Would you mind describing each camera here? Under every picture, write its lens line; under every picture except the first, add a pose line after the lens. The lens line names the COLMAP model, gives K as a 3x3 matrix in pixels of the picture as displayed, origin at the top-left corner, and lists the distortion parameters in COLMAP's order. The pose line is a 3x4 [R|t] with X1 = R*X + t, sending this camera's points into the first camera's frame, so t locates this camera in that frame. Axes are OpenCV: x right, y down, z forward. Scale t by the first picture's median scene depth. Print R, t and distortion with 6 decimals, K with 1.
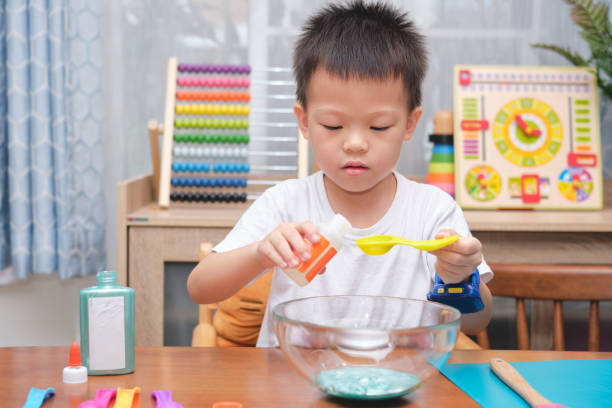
lens RADIAL K [[1040.5, 0, 301.1], [0, 1040.5, 204.9], [0, 0, 1]] dist [-0.044460, 0.000000]
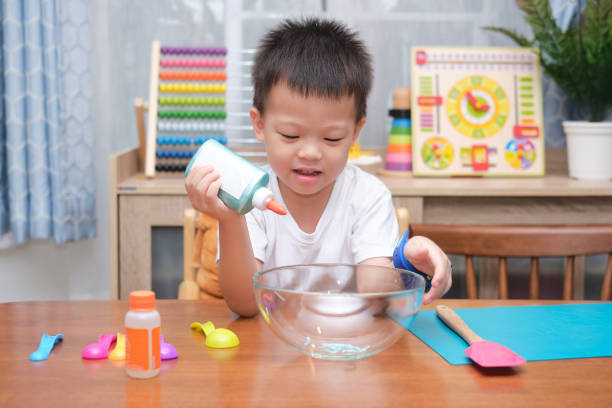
lens RADIAL K [[1040.5, 0, 304.9], [0, 1040.5, 200.7], [0, 0, 1]] dist [-0.044460, 0.000000]
pose [[0.999551, -0.008526, 0.028708, 0.001003], [0.007689, 0.999546, 0.029115, -0.003475], [-0.028943, -0.028882, 0.999164, -0.107276]]
